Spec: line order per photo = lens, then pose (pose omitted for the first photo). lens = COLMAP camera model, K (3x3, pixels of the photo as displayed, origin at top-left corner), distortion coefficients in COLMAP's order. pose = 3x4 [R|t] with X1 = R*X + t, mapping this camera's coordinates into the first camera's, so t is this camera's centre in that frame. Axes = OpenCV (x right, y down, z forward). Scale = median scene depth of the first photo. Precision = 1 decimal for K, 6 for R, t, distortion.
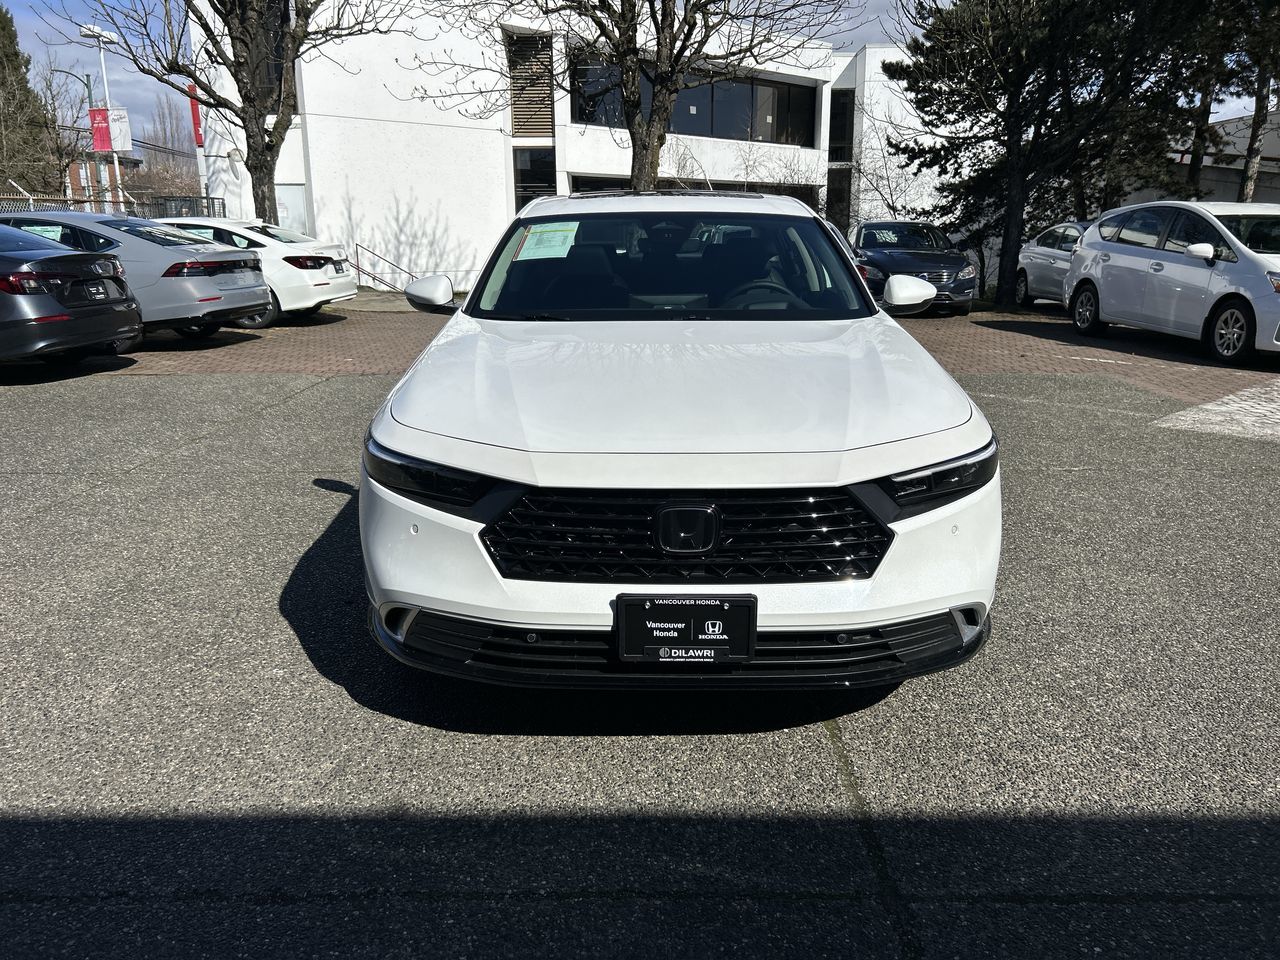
lens RADIAL K [[969.5, 0, 639.5], [0, 969.5, 465.0], [0, 0, 1]] dist [0.054165, -0.055644]
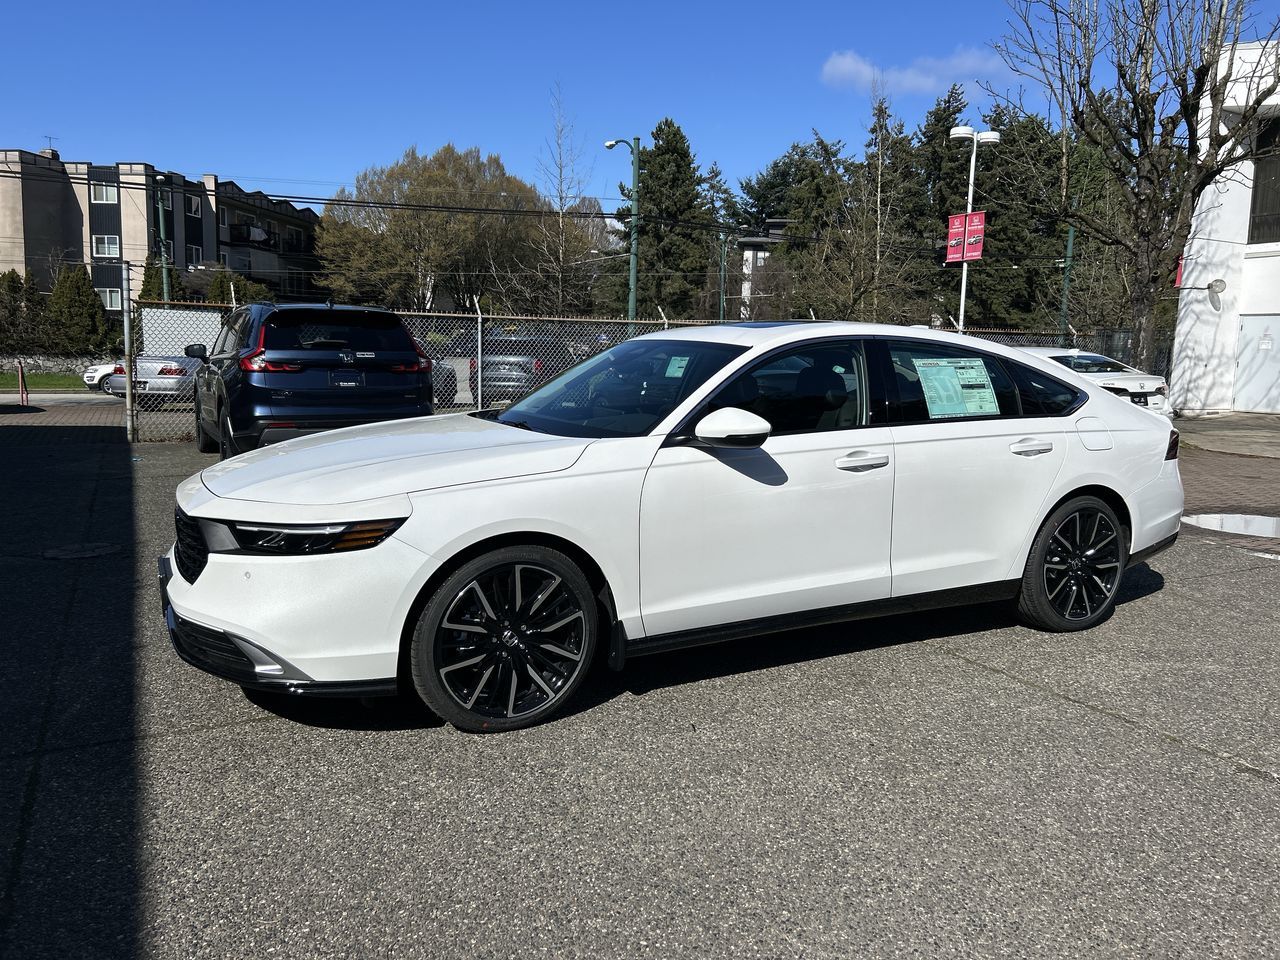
lens RADIAL K [[955.8, 0, 636.7], [0, 955.8, 474.9], [0, 0, 1]] dist [0.048344, -0.051133]
pose [[0.471294, 0.129922, -0.872354, 0.813189], [-0.231170, 0.972708, 0.019977, -0.102419], [0.851142, 0.192247, 0.488466, 0.387352]]
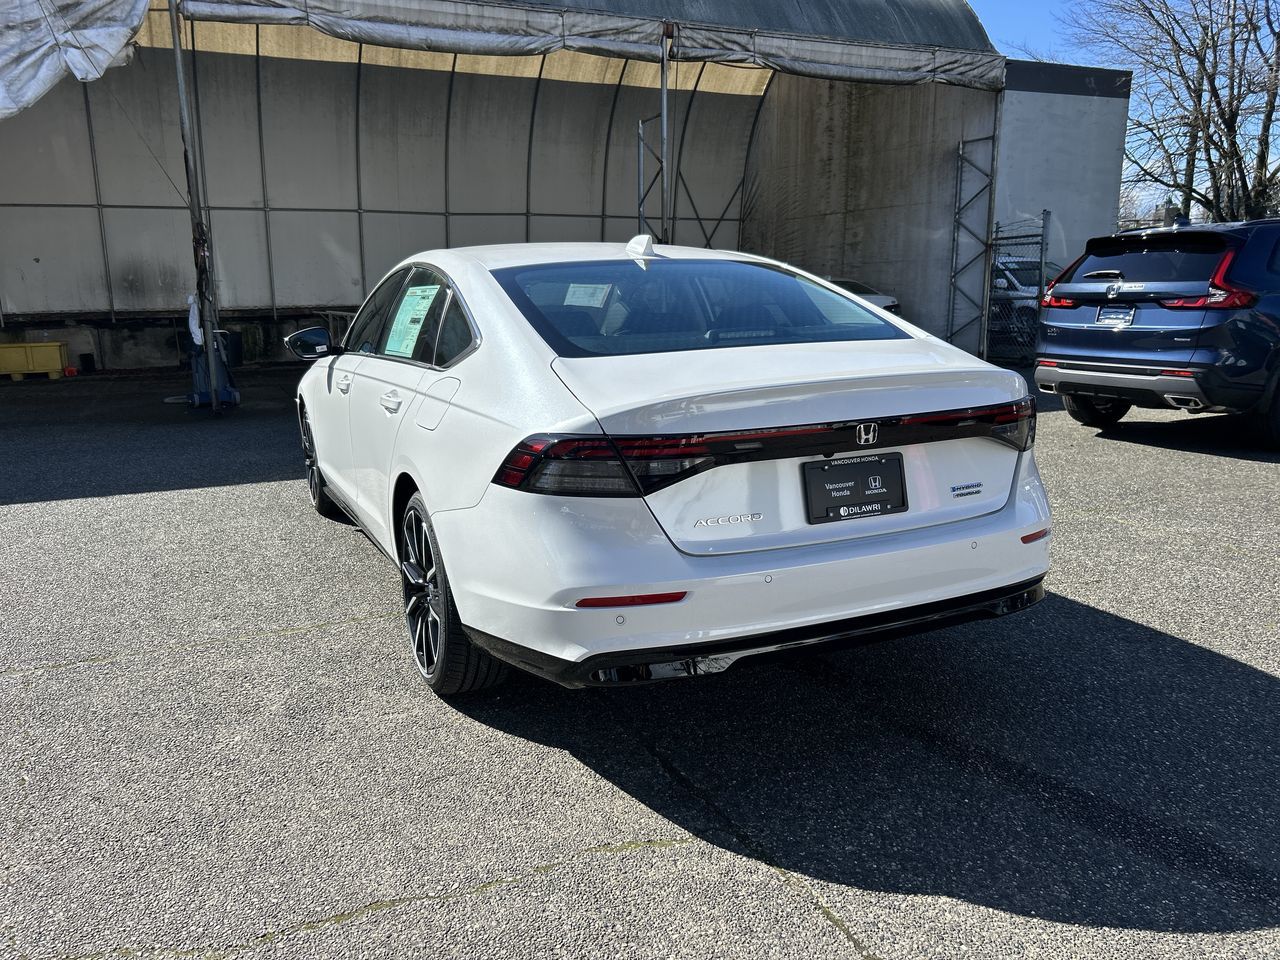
lens RADIAL K [[967.9, 0, 644.4], [0, 967.9, 480.5], [0, 0, 1]] dist [0.038645, -0.038625]
pose [[-0.900151, 0.104806, -0.422782, 0.344269], [-0.083988, 0.910644, 0.404566, -0.435227], [0.427405, 0.399679, -0.810914, 1.777412]]
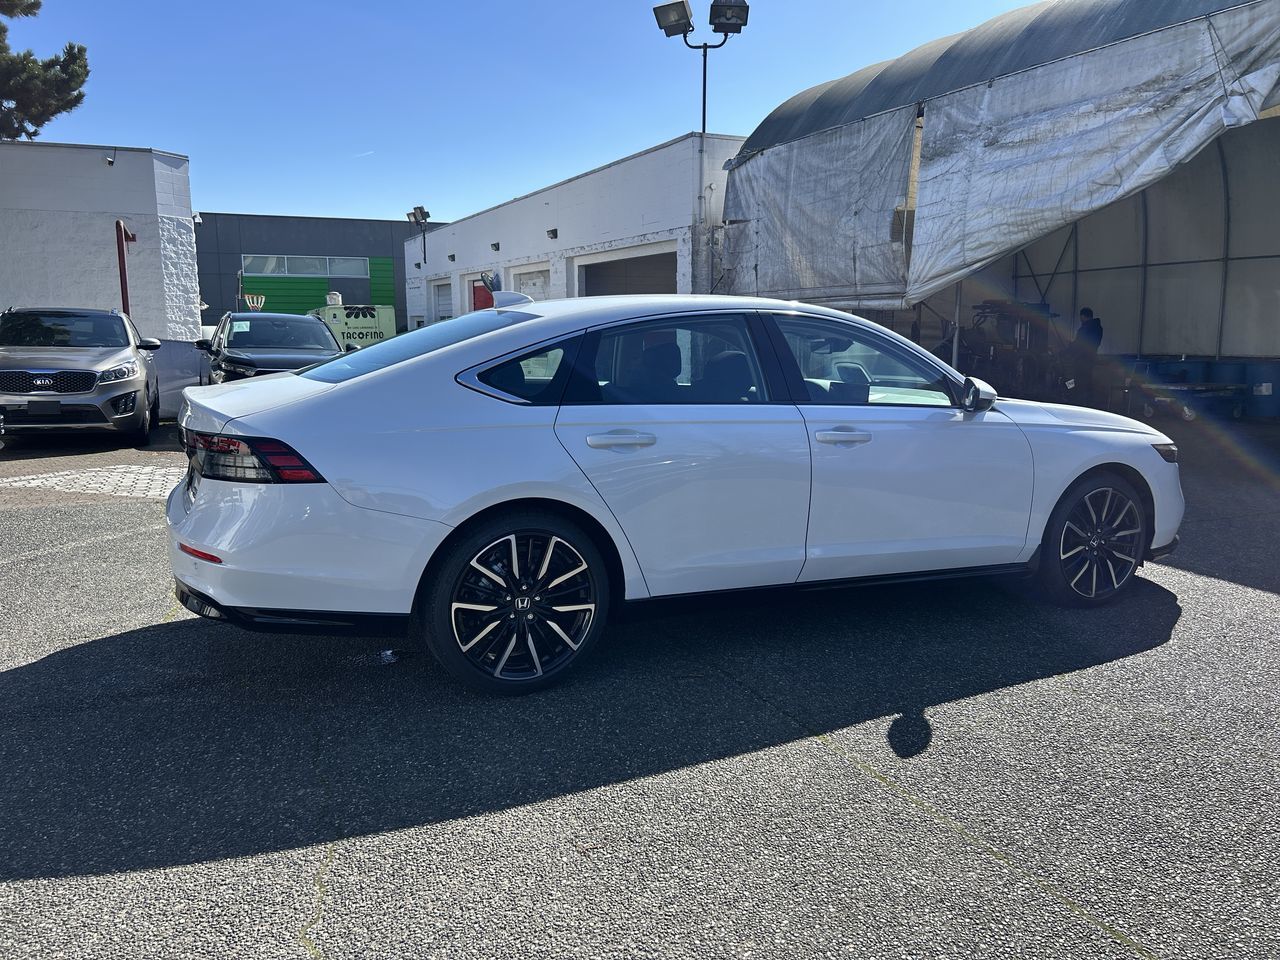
lens RADIAL K [[969.6, 0, 644.2], [0, 969.6, 465.3], [0, 0, 1]] dist [0.045880, -0.049016]
pose [[-0.432037, -0.125237, 0.893118, -0.808772], [0.206203, 0.950361, 0.233012, -0.339699], [-0.877966, 0.284833, -0.384767, 1.395573]]
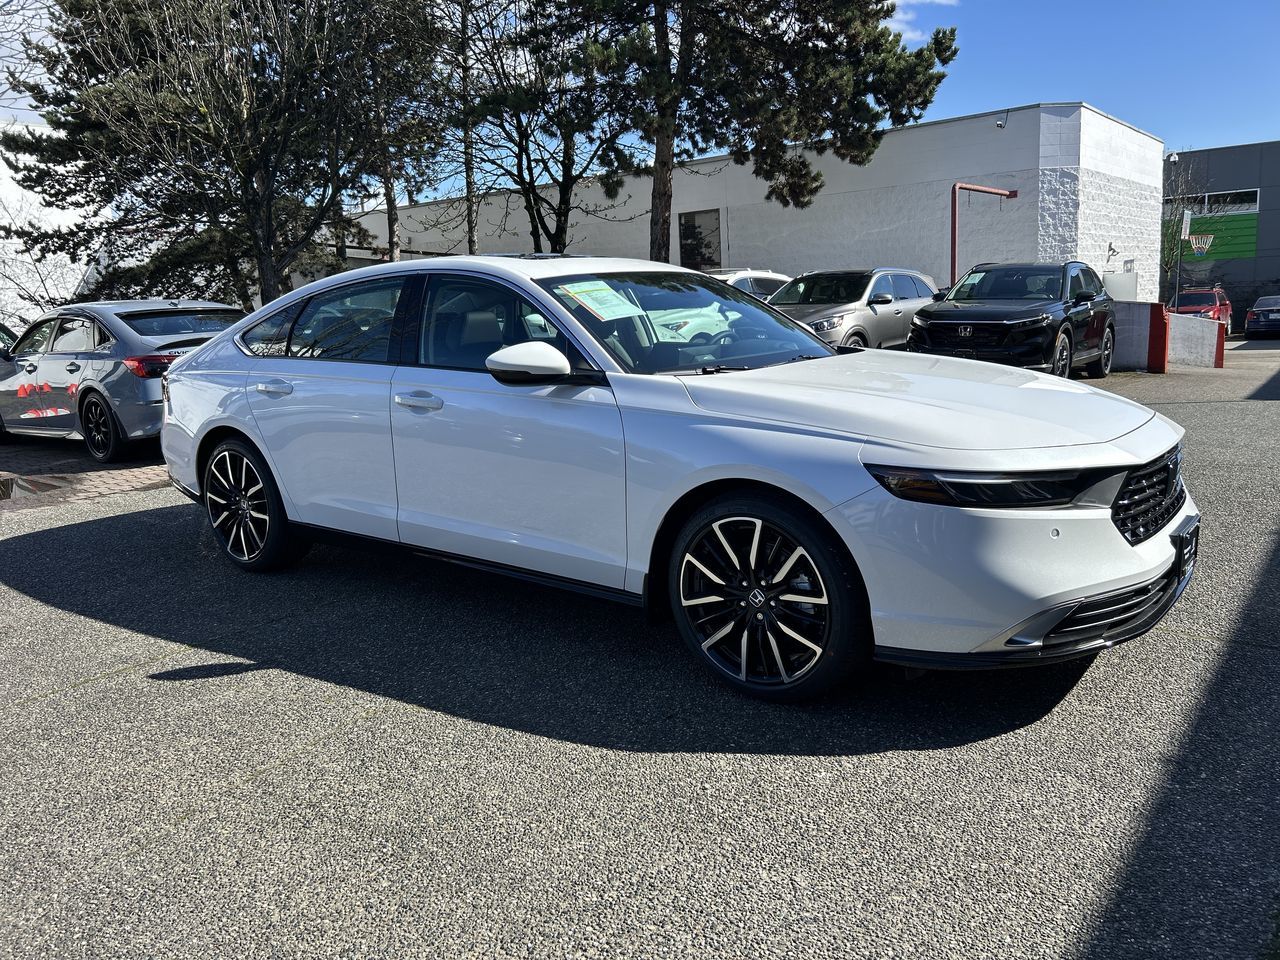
lens RADIAL K [[969.6, 0, 644.2], [0, 969.6, 465.3], [0, 0, 1]] dist [0.045880, -0.049016]
pose [[0.600321, -0.158695, 0.783856, -0.666168], [0.227380, 0.973536, 0.022956, -0.068377], [-0.766755, 0.164452, 0.620518, 0.323903]]
